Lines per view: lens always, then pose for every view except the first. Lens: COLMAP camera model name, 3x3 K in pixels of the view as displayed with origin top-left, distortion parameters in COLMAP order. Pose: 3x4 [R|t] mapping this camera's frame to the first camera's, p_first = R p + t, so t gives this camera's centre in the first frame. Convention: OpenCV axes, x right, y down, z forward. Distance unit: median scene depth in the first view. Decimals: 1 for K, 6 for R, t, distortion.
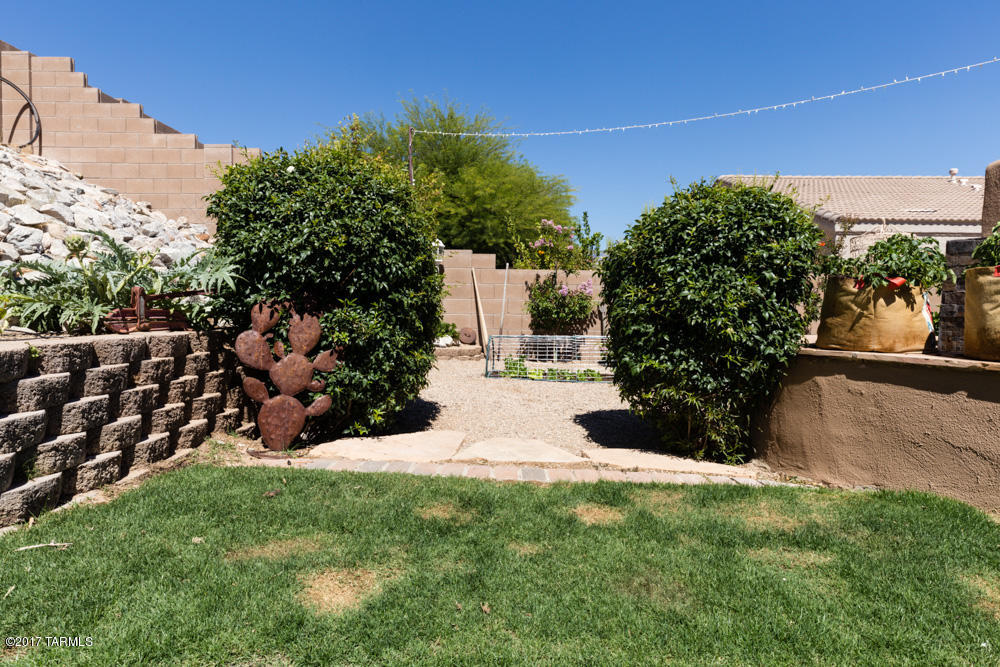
lens RADIAL K [[609.2, 0, 500.0], [0, 609.2, 333.5], [0, 0, 1]] dist [-0.000565, 0.000340]
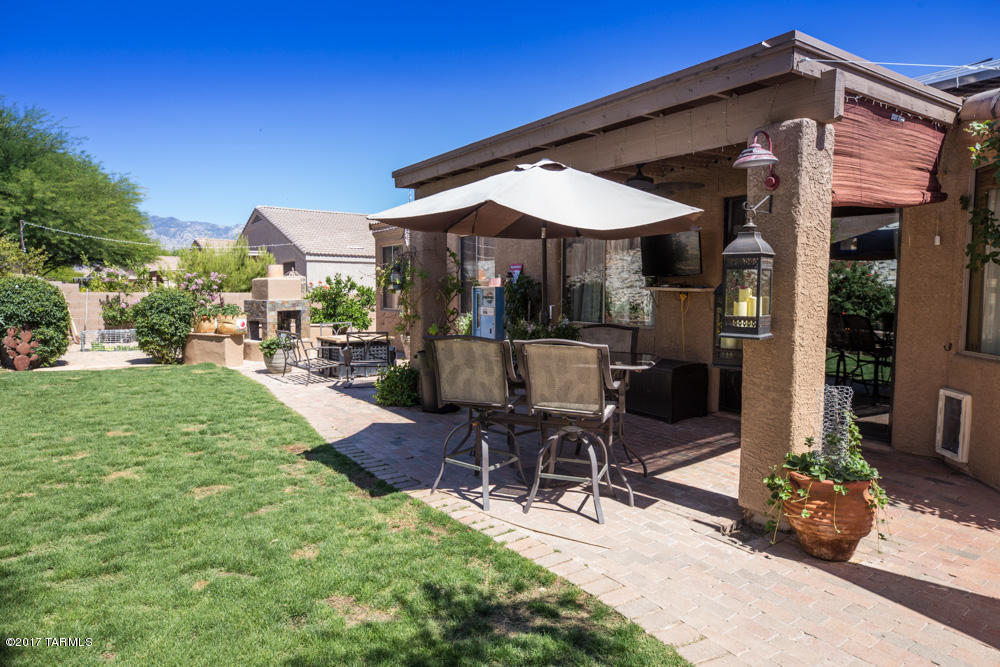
lens RADIAL K [[609.2, 0, 500.0], [0, 609.2, 333.5], [0, 0, 1]] dist [-0.000565, 0.000340]
pose [[0.807168, -0.054409, 0.587809, -0.089803], [0.032543, 0.998330, 0.047720, -0.043240], [-0.589424, -0.019389, 0.807591, -1.531135]]
